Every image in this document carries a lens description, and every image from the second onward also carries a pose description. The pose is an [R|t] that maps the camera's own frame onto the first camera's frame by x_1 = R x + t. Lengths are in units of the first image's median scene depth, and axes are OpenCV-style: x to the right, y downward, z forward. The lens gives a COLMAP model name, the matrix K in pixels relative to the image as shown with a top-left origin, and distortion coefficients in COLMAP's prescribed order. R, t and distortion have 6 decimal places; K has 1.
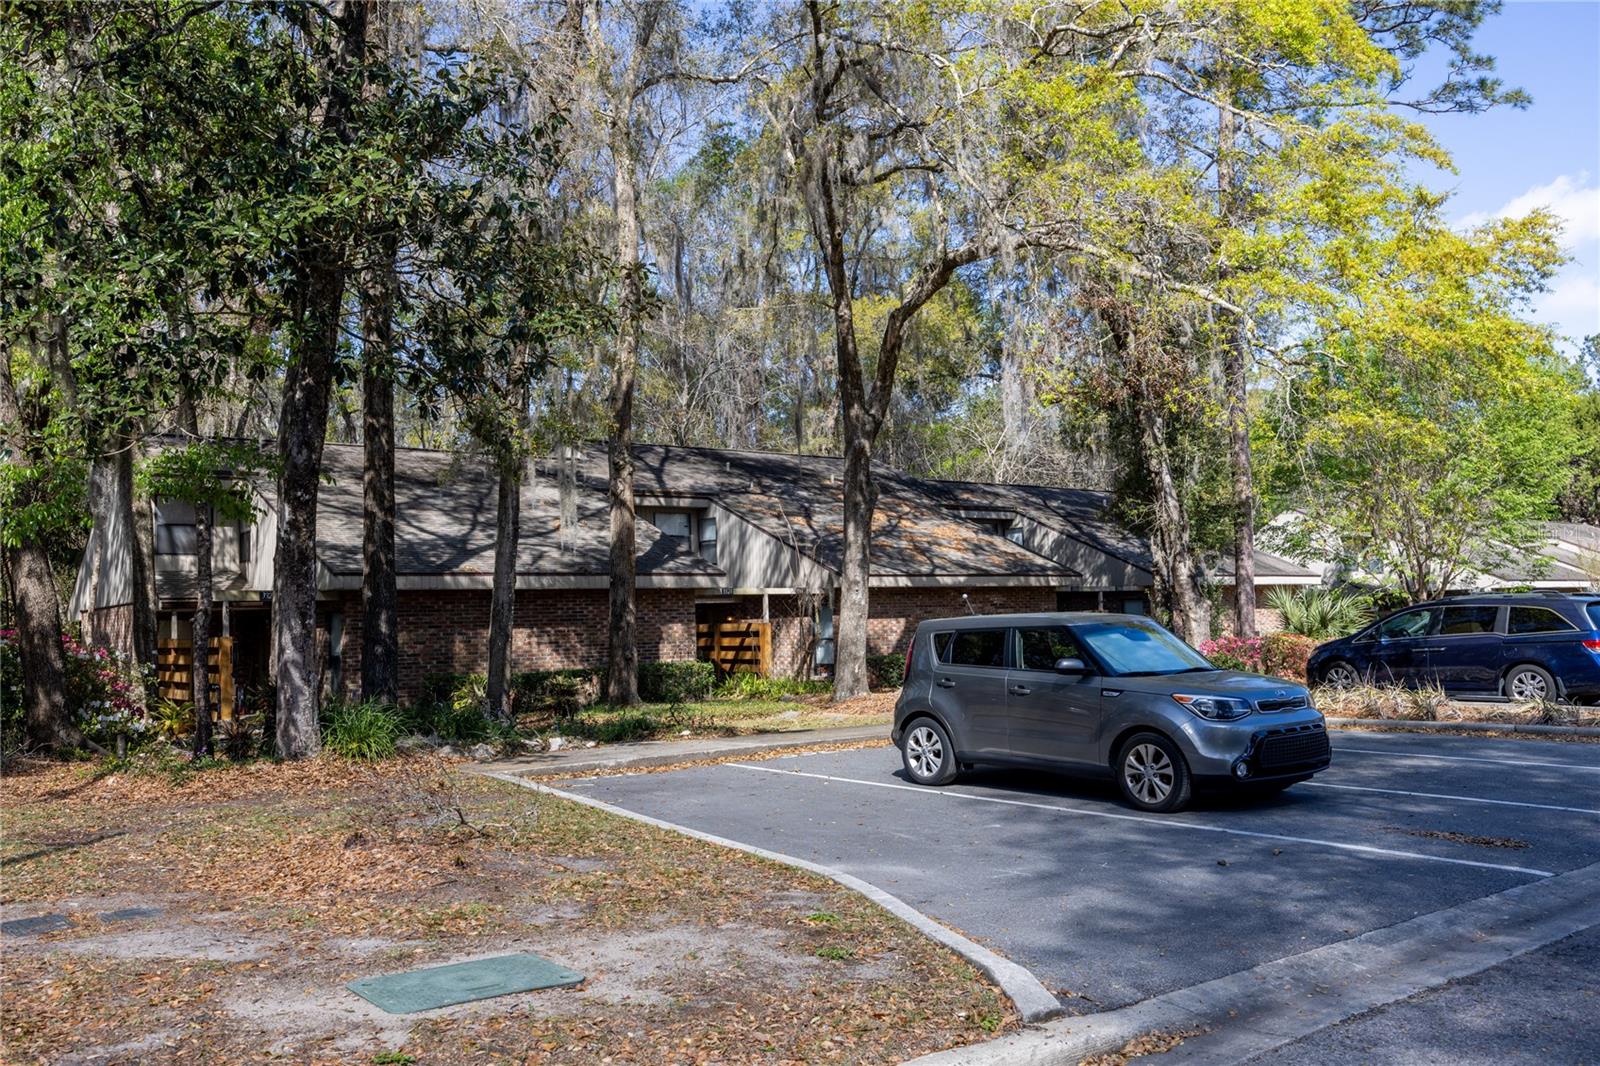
lens RADIAL K [[1389.5, 0, 799.5], [0, 1389.5, 534.2], [0, 0, 1]] dist [-0.039911, 0.005562]
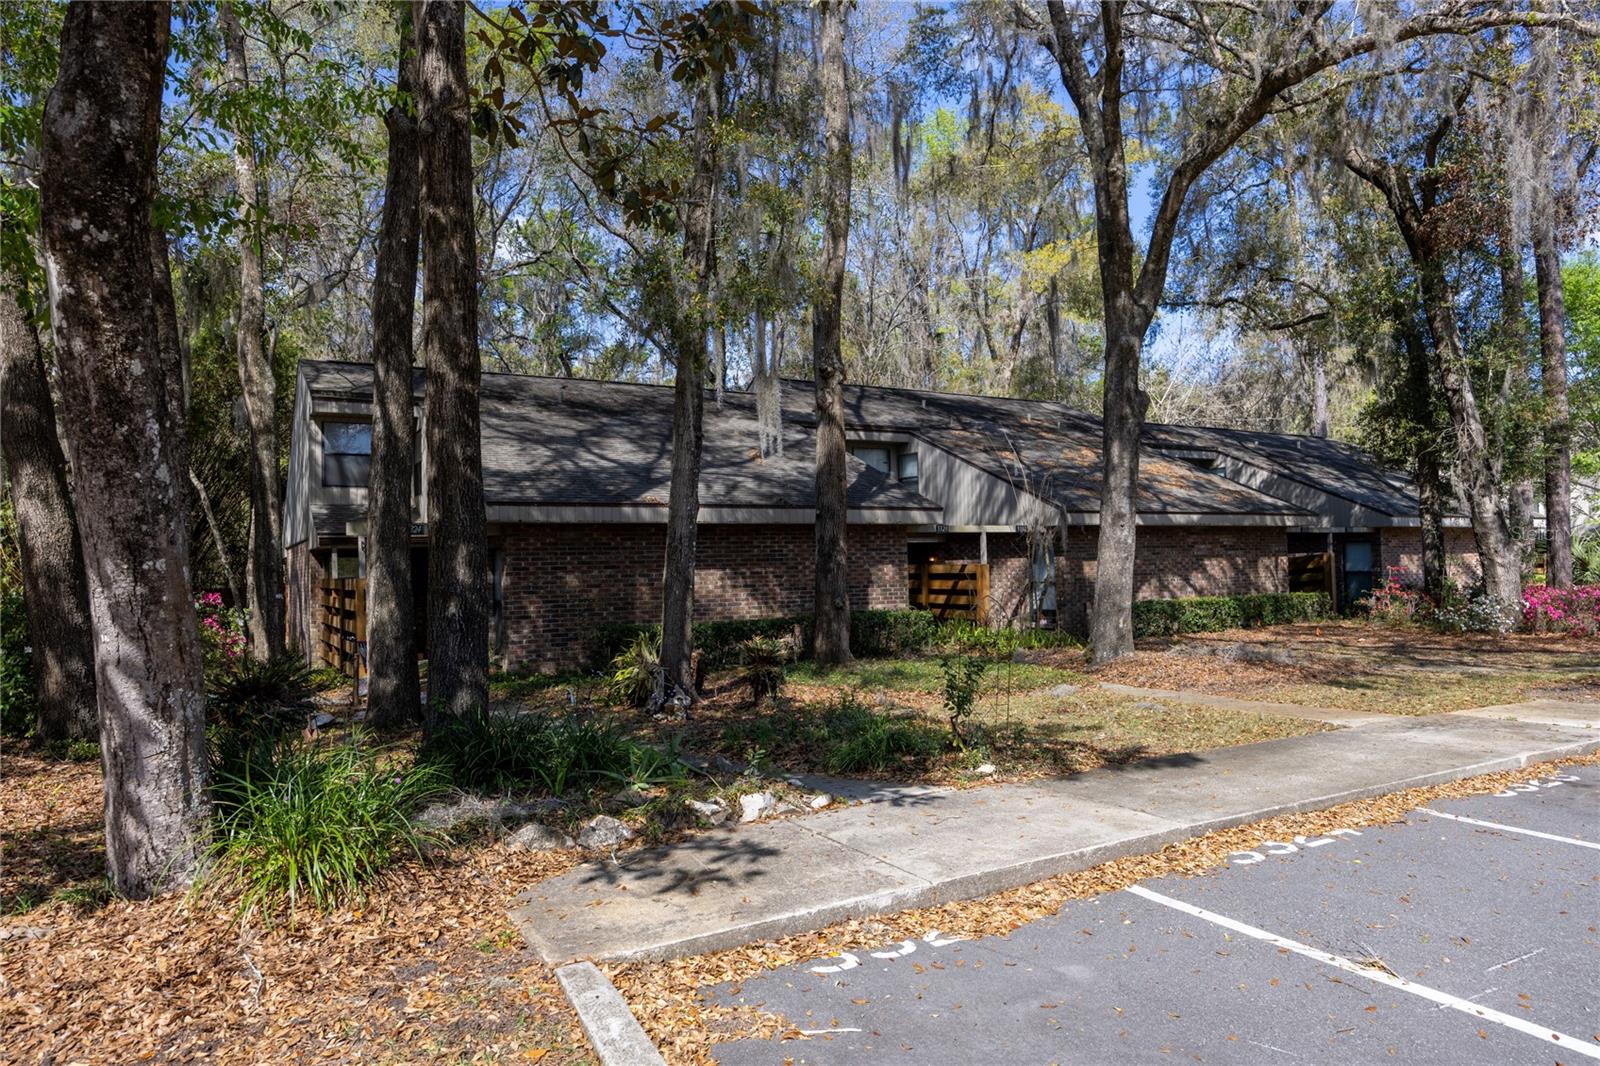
lens RADIAL K [[1024.9, 0, 799.1], [0, 1024.9, 527.3], [0, 0, 1]] dist [-0.001119, 0.005150]
pose [[0.991911, 0.003317, -0.126893, -0.059193], [0.000571, 0.999532, 0.030590, 0.019869], [0.126935, -0.030415, 0.991445, 0.334559]]
